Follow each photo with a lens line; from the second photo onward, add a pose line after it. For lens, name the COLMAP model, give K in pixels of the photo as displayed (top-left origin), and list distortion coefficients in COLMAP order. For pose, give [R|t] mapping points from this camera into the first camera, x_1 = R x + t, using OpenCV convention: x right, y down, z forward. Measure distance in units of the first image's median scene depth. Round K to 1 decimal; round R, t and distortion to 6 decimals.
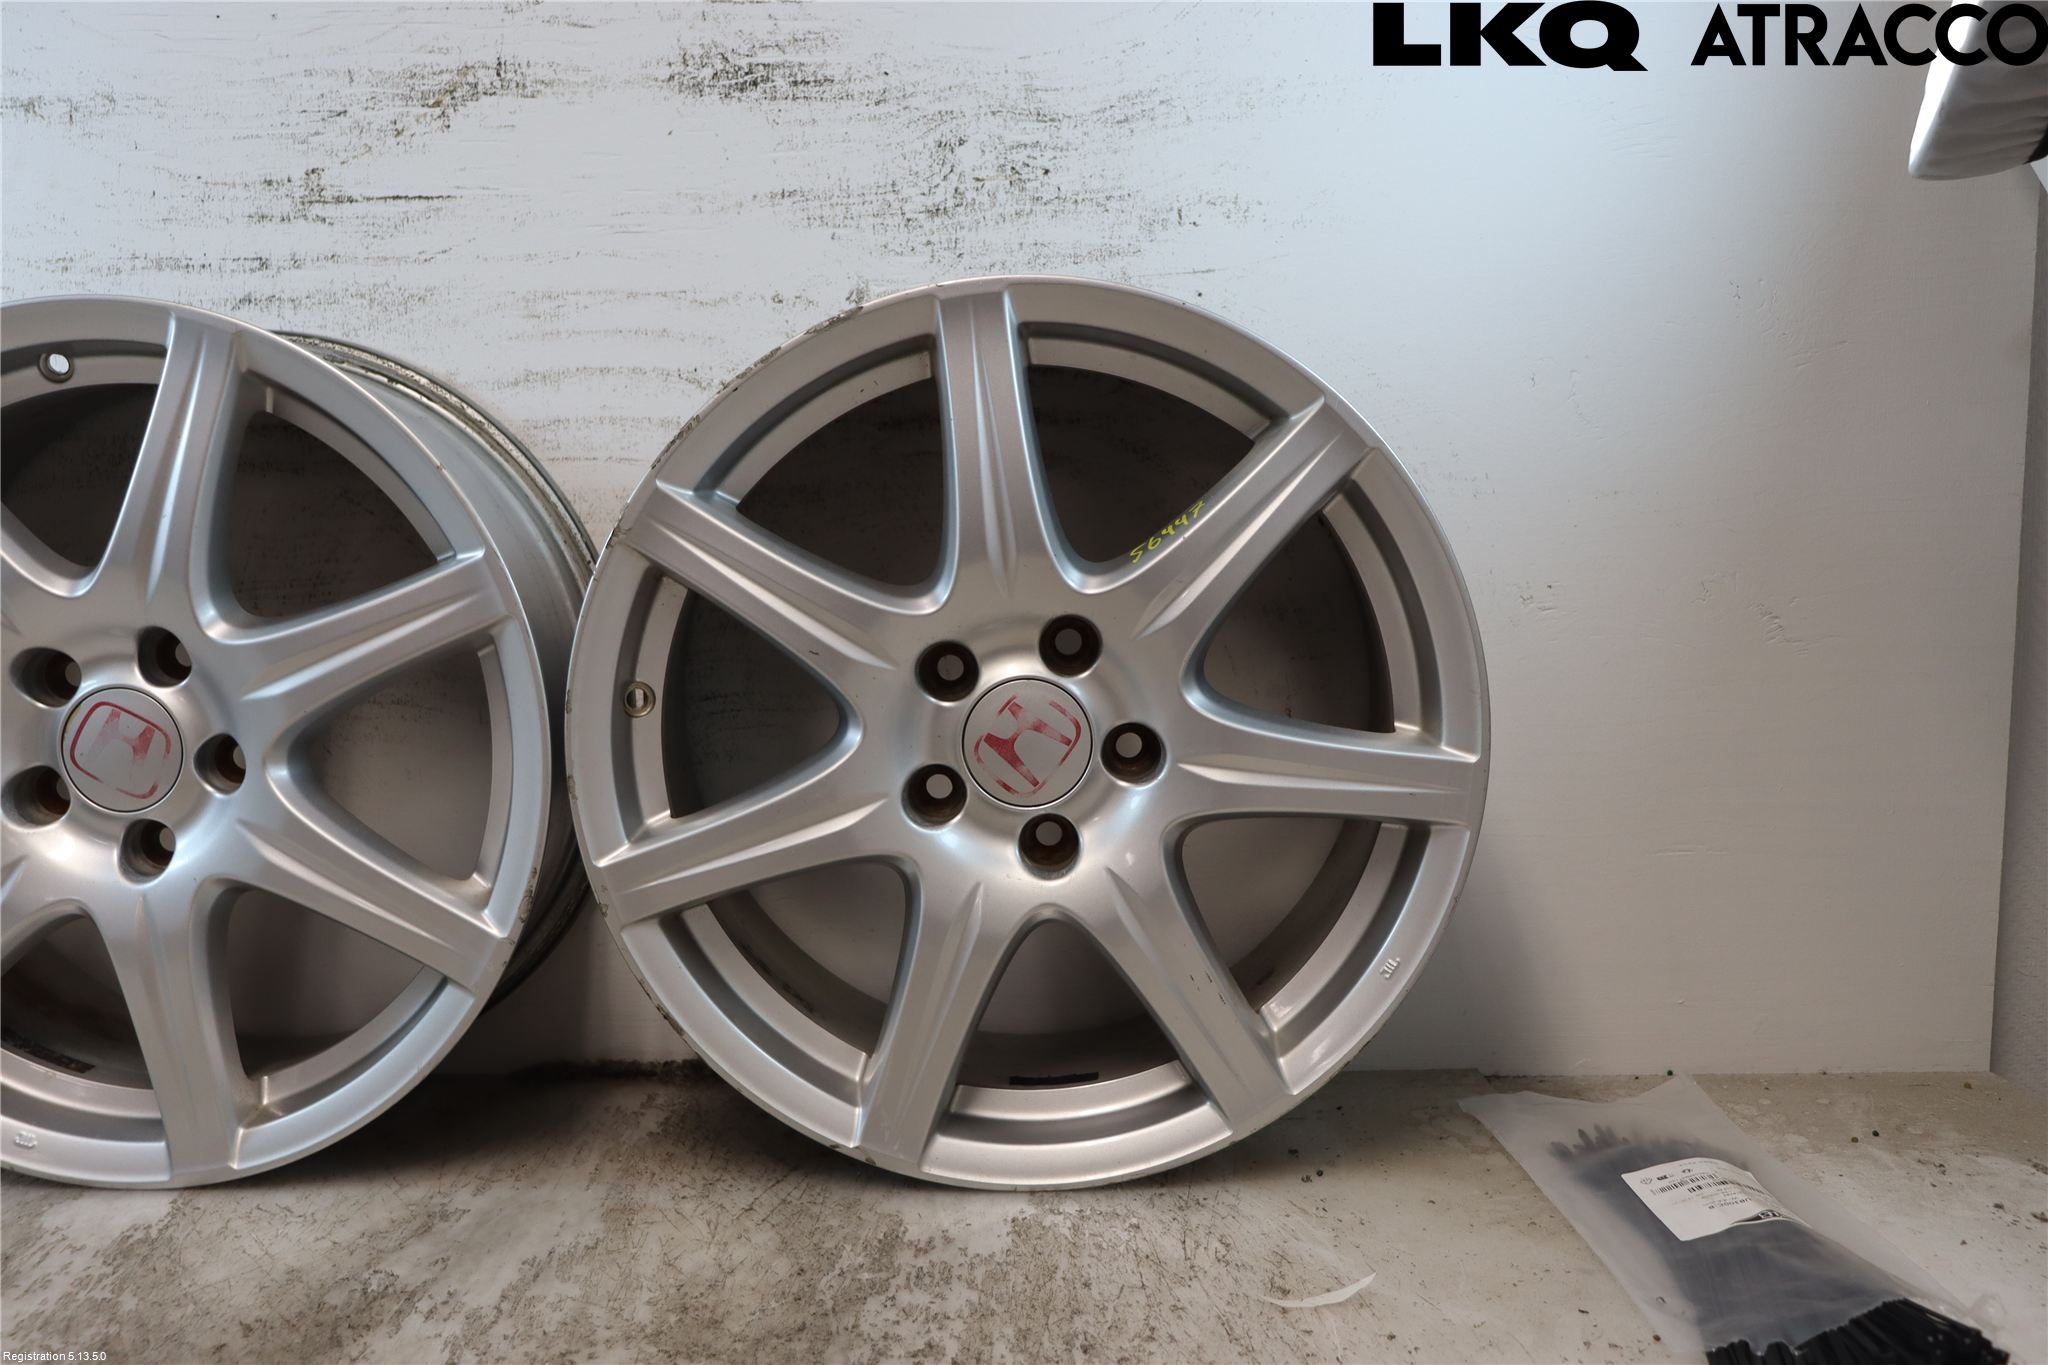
lens RADIAL K [[1908.5, 0, 1009.9], [0, 1908.5, 724.3], [0, 0, 1]] dist [-0.106664, 0.000000]
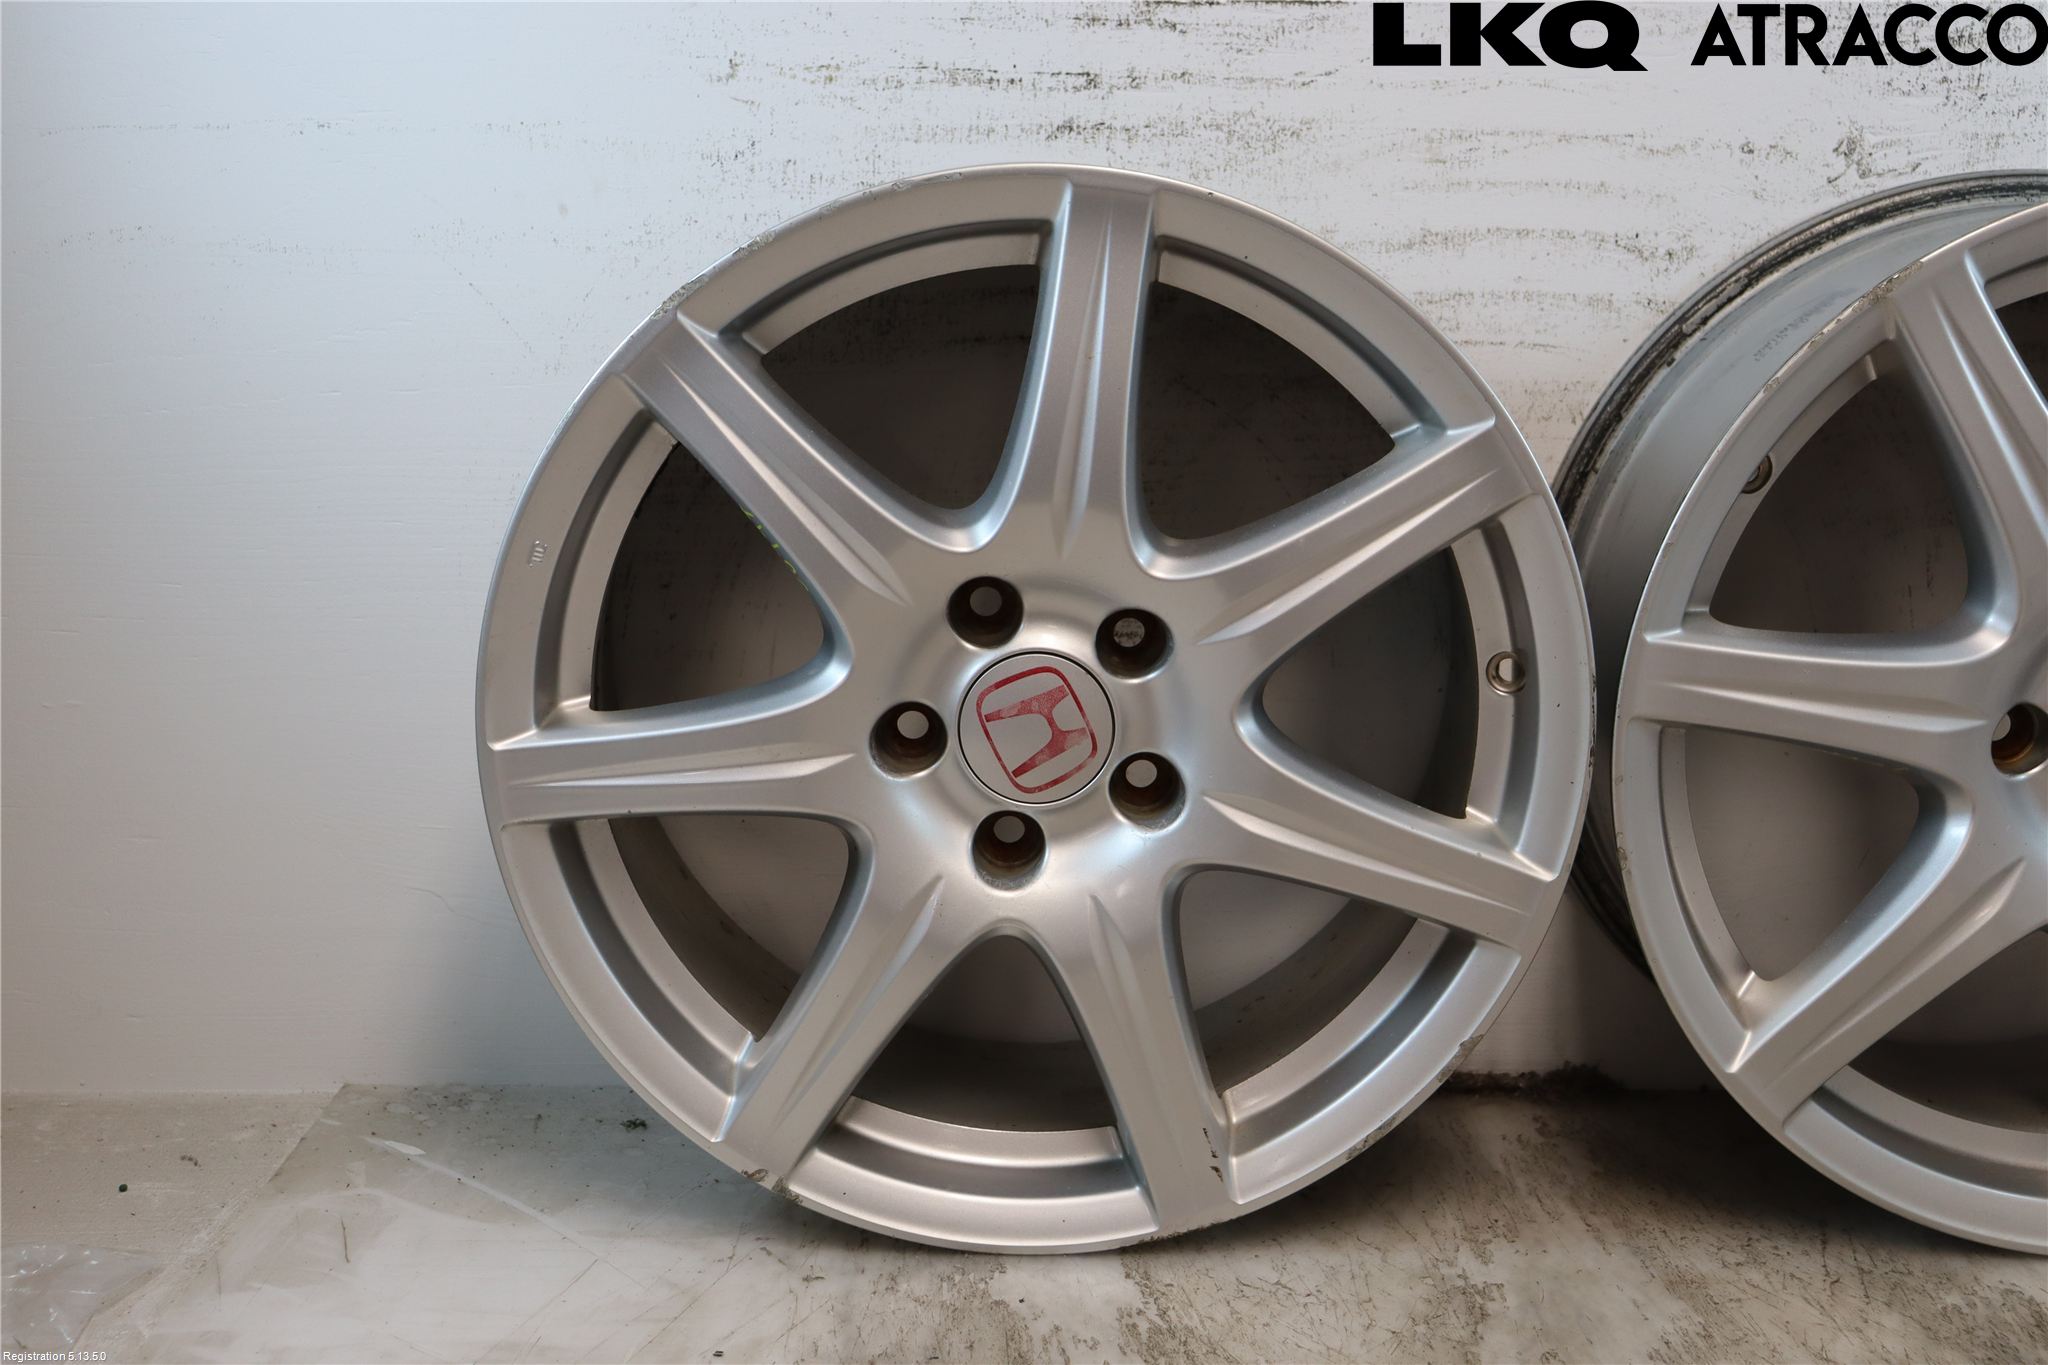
lens RADIAL K [[2487.9, 0, 1020.9], [0, 2487.9, 733.4], [0, 0, 1]] dist [-0.002127, 0.000000]
pose [[0.999773, 0.012822, 0.017015, -0.451327], [-0.014455, 0.994918, 0.099641, -0.079972], [-0.015651, -0.099864, 0.994878, -0.064453]]
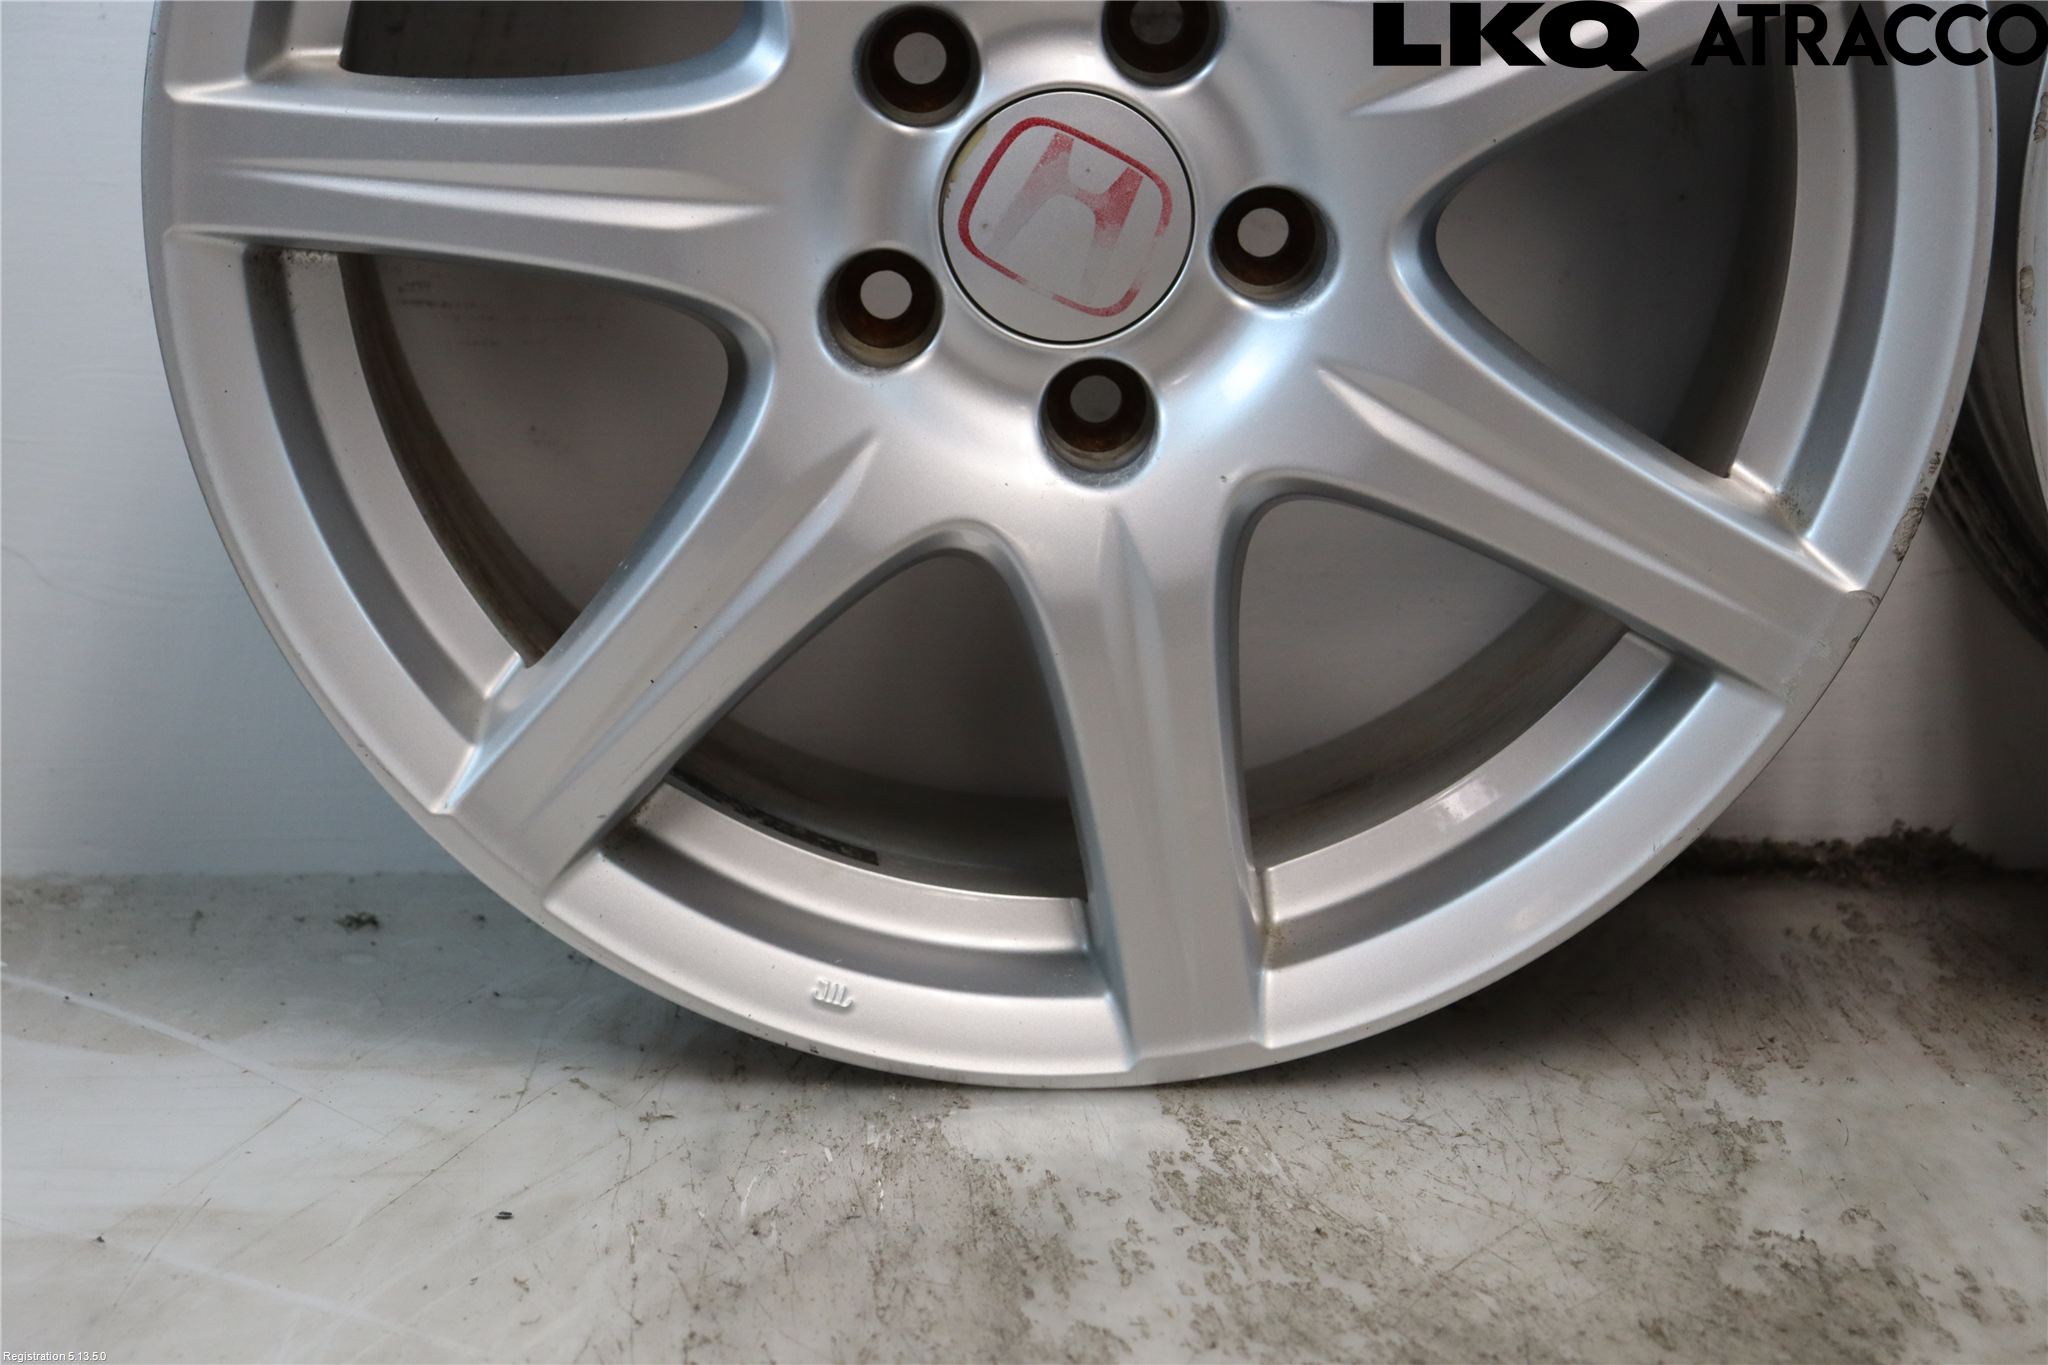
lens RADIAL K [[4297.1, 0, 1010.1], [0, 4297.1, 705.5], [0, 0, 1]] dist [0.315711, 0.000000]
pose [[0.999789, 0.004277, 0.020097, -0.449435], [-0.006880, 0.991319, 0.131302, -0.007132], [-0.019361, -0.131412, 0.991139, -0.135993]]
